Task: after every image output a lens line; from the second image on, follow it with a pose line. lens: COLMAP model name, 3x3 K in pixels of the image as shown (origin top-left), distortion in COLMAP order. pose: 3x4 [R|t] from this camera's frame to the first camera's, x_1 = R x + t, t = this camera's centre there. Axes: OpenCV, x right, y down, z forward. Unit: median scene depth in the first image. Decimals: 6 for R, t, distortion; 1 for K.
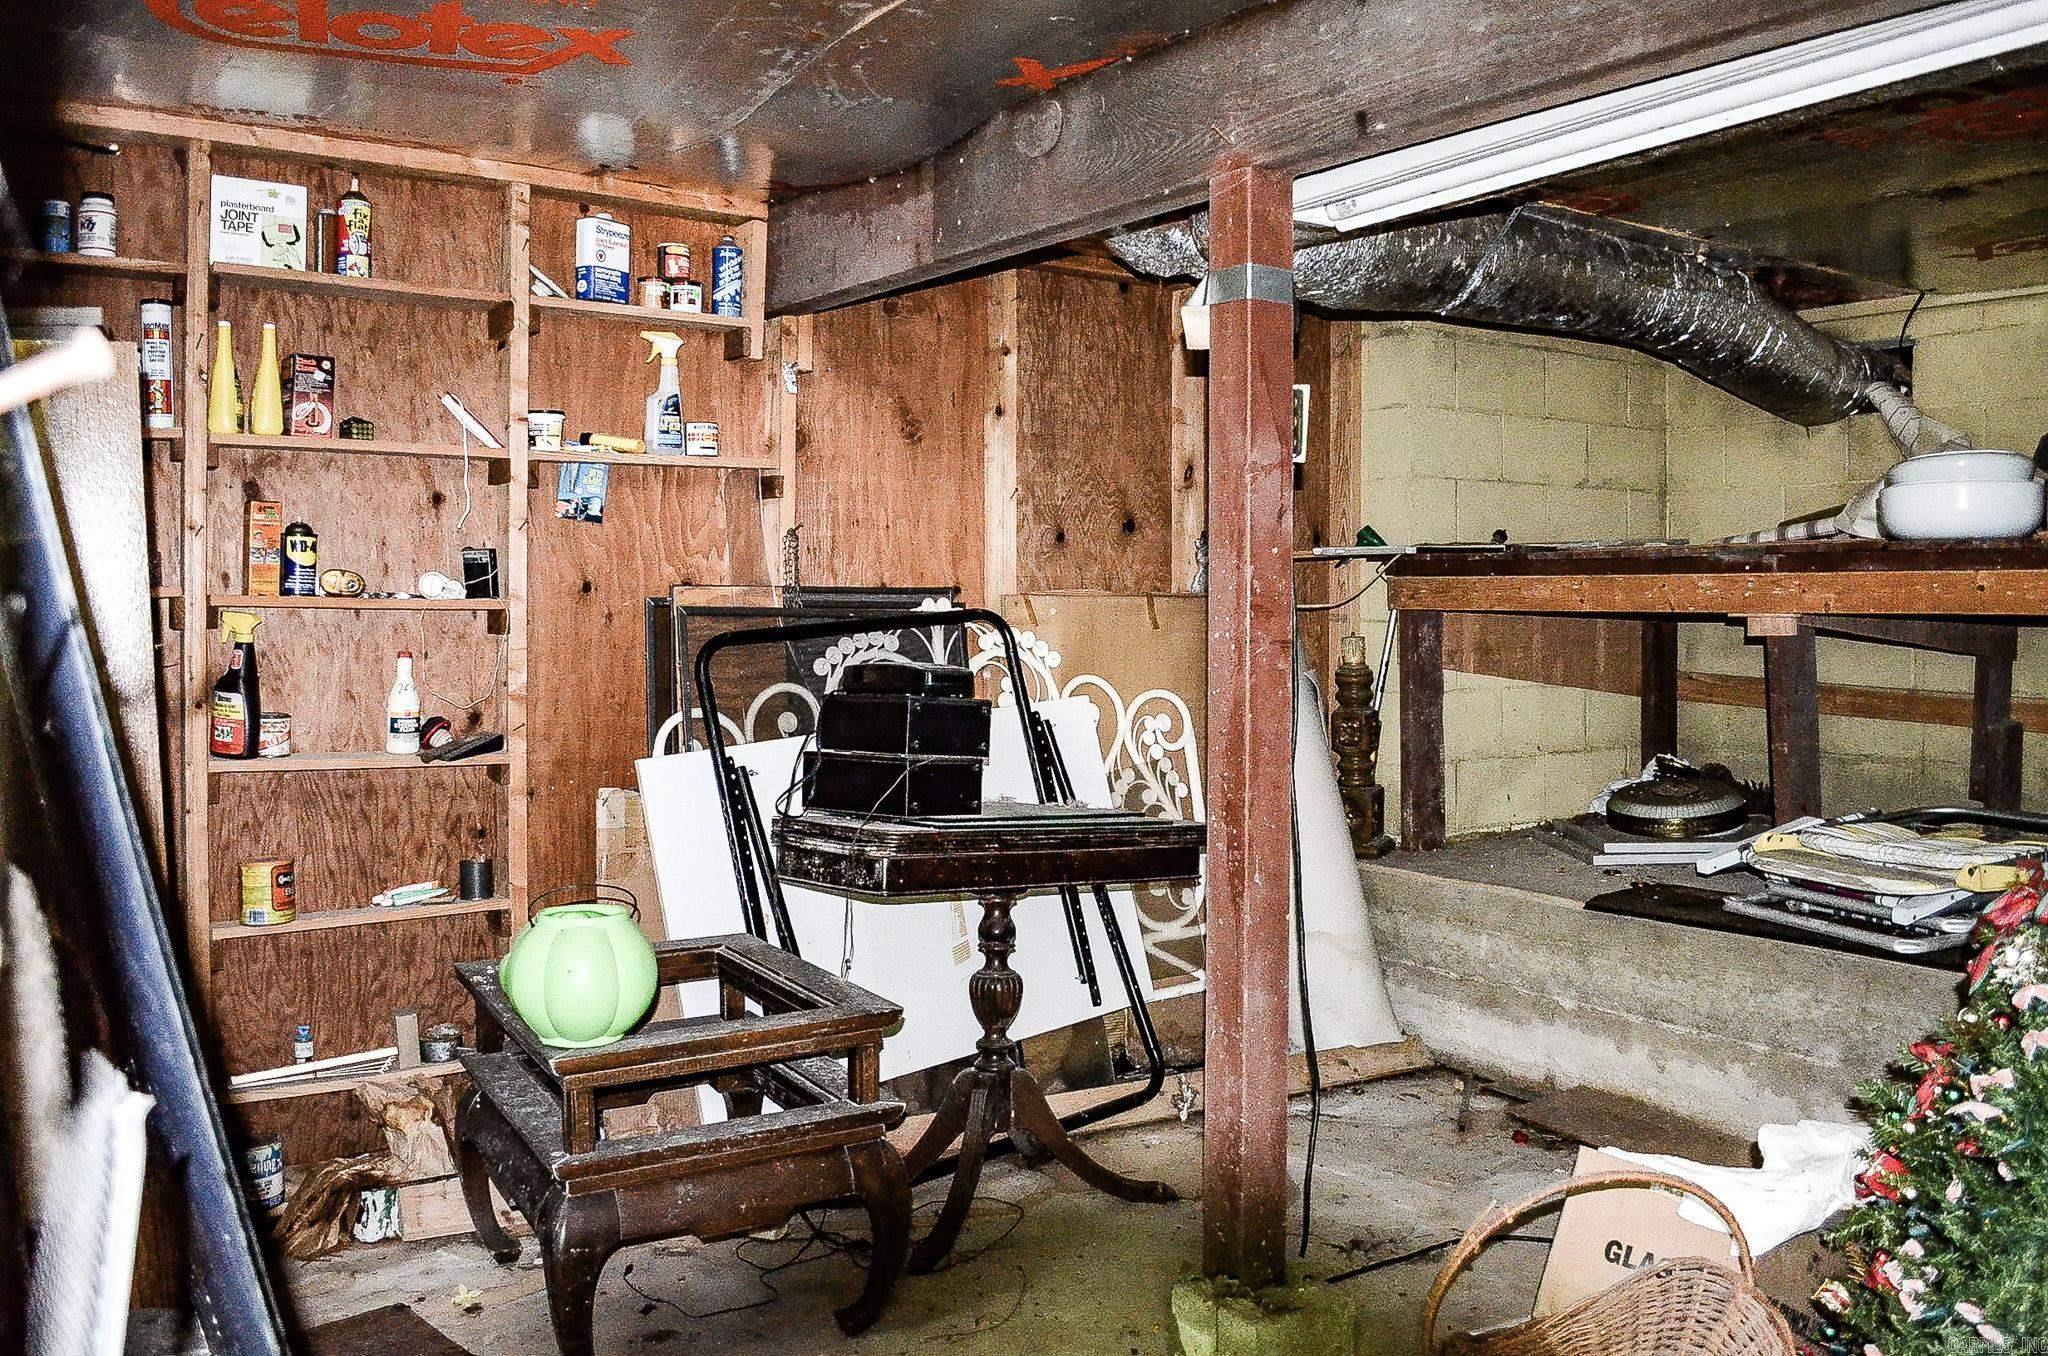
lens RADIAL K [[1671.4, 0, 1021.0], [0, 1671.4, 719.4], [0, 0, 1]] dist [-0.086622, 0.013994]
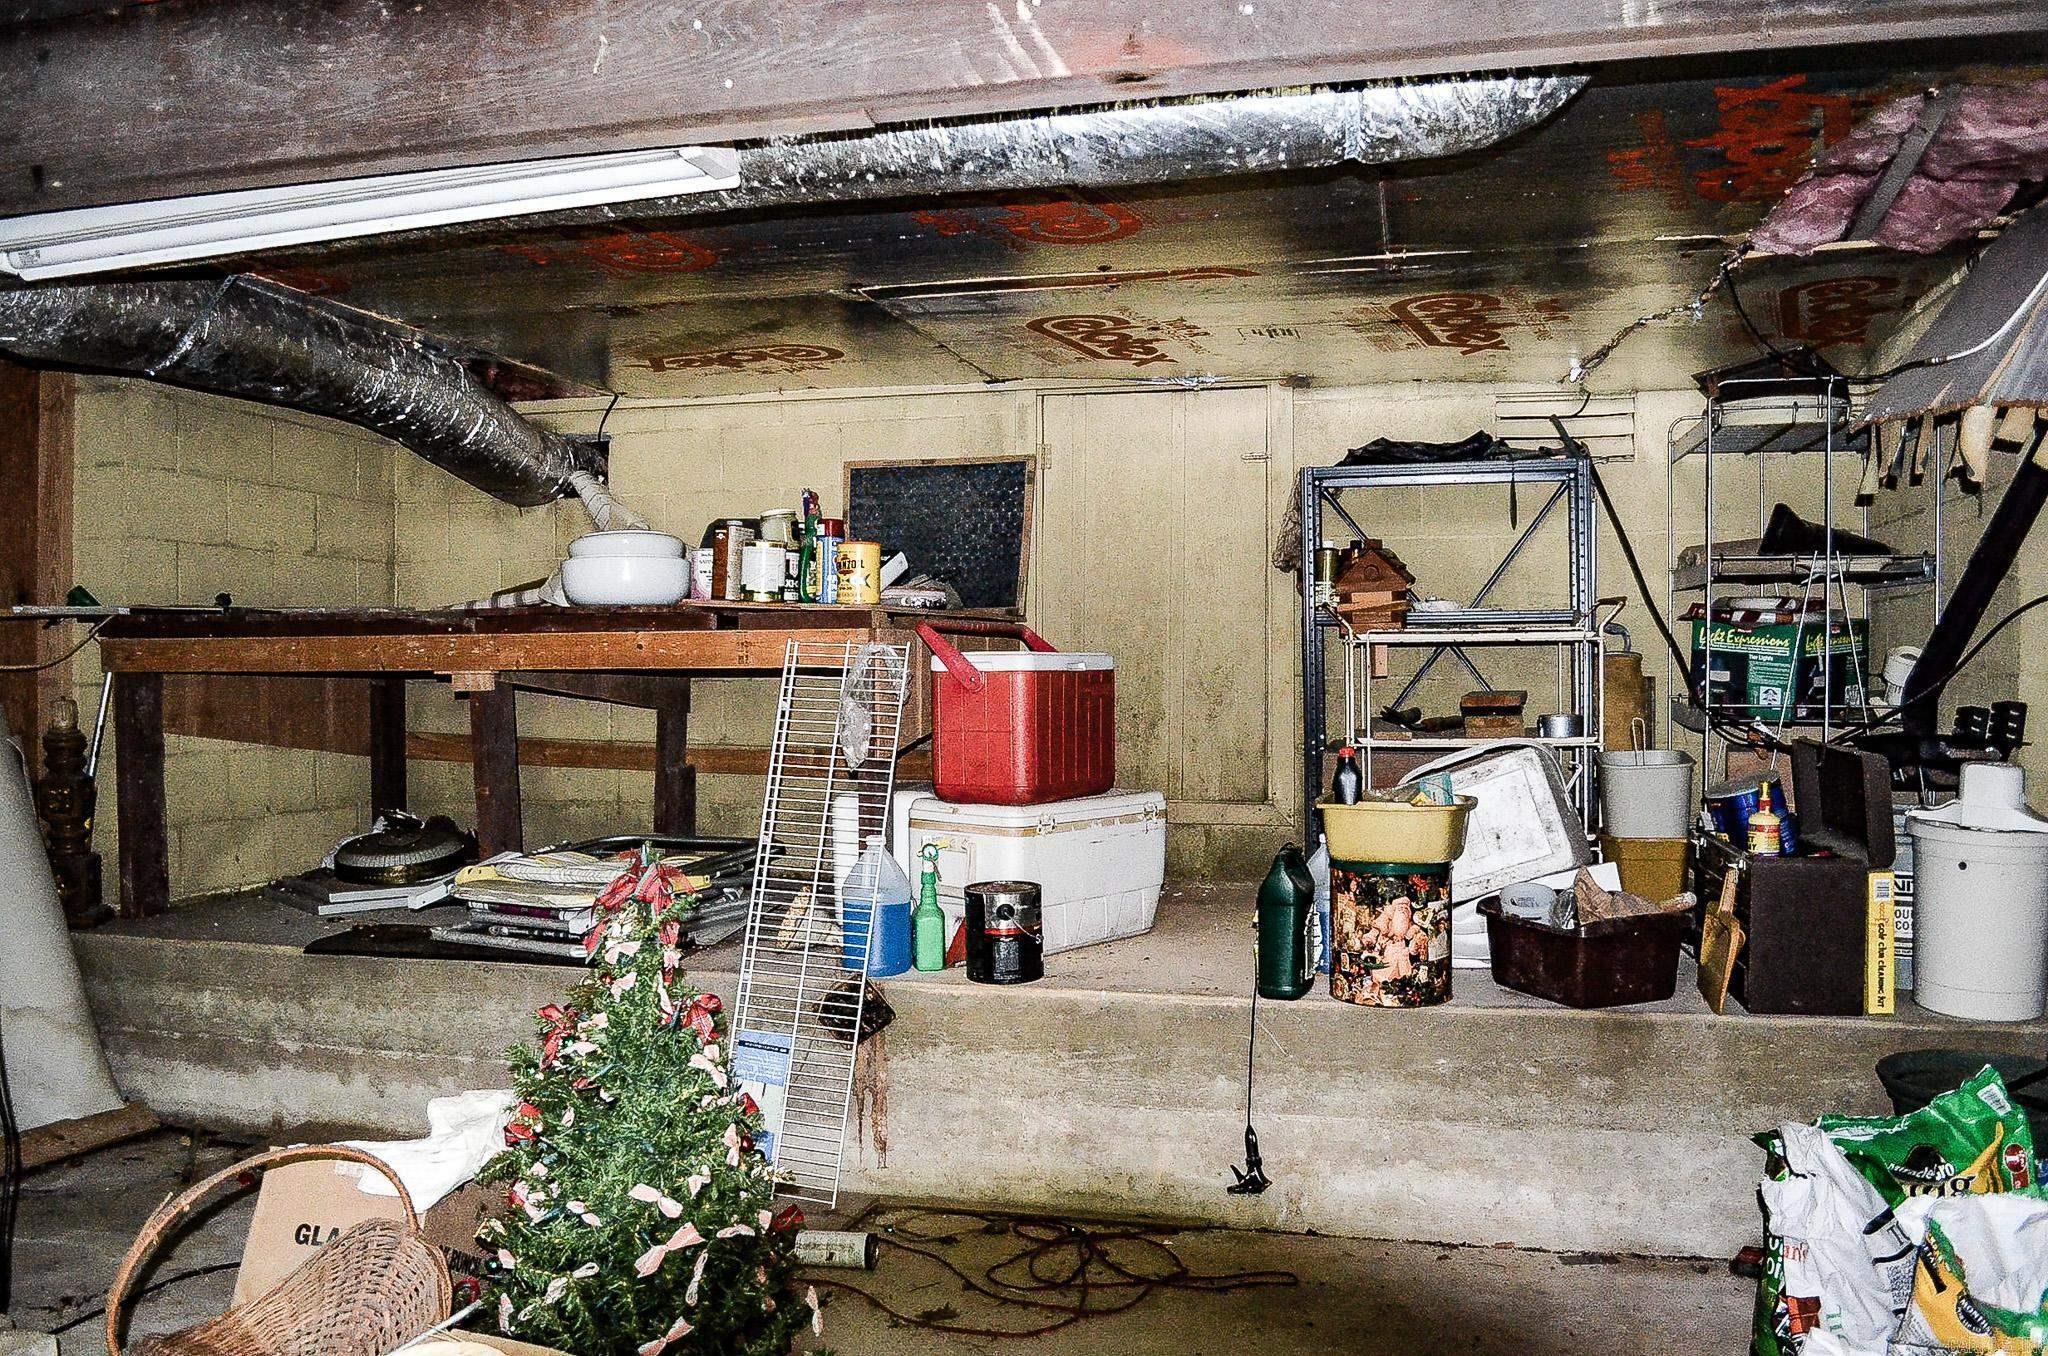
lens RADIAL K [[1671.4, 0, 1021.0], [0, 1671.4, 719.4], [0, 0, 1]] dist [-0.086622, 0.013994]
pose [[0.757700, -0.014610, 0.652439, 0.009260], [0.045462, 0.998502, -0.030437, 0.017511], [-0.651017, 0.052723, 0.757230, -0.076497]]
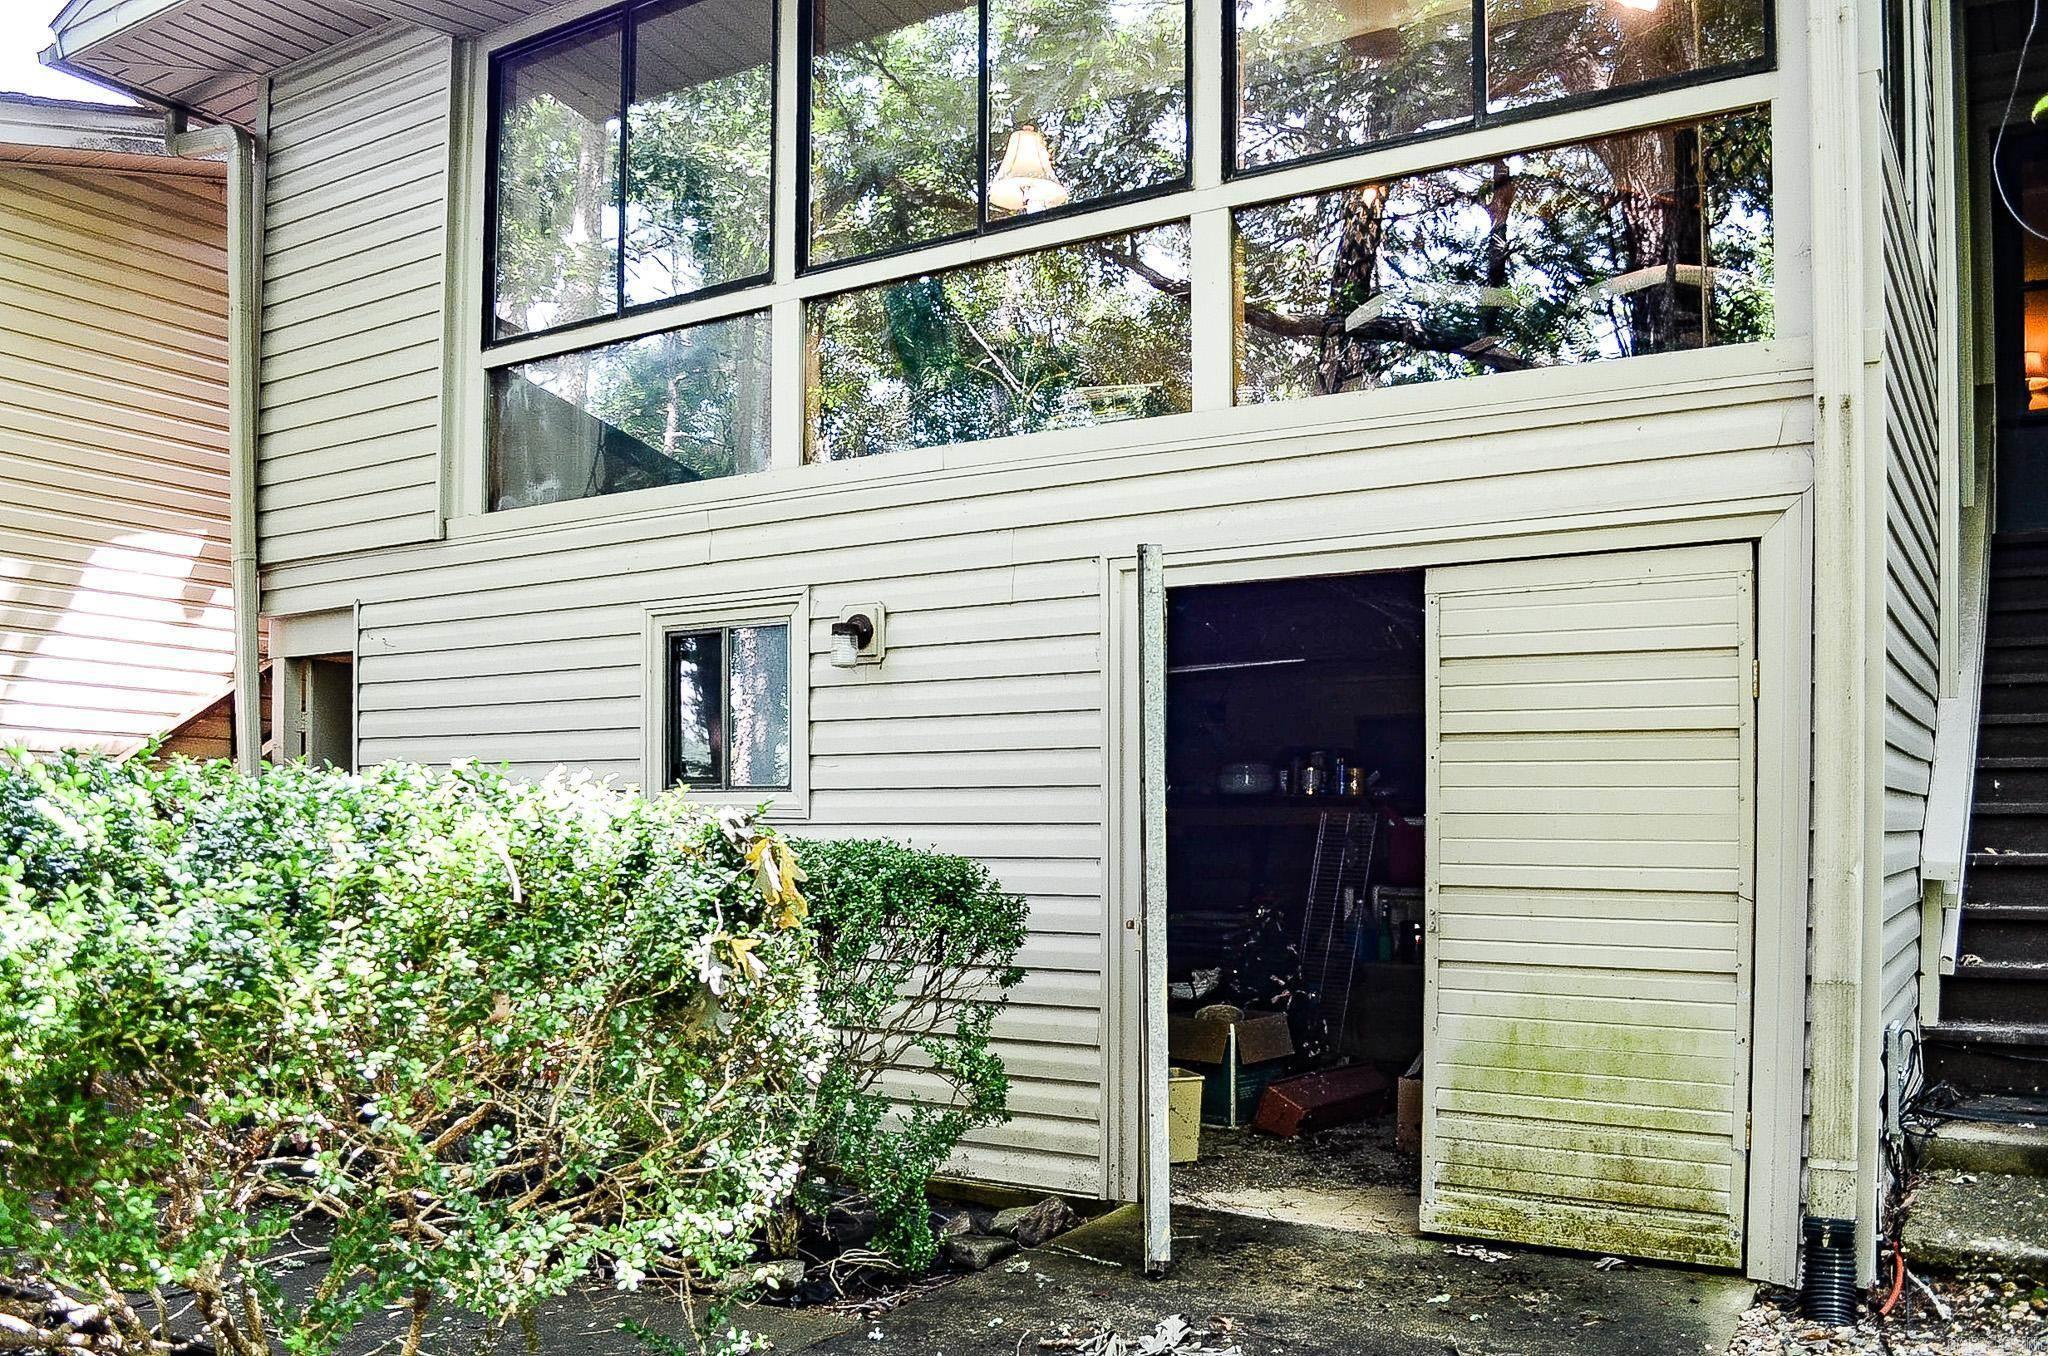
lens RADIAL K [[1671.4, 0, 1021.0], [0, 1671.4, 719.4], [0, 0, 1]] dist [-0.086622, 0.013994]
pose [[0.926791, 0.029272, 0.374436, -0.661168], [0.022948, 0.990682, -0.134246, 0.097762], [-0.374877, 0.133011, 0.917483, -1.155544]]
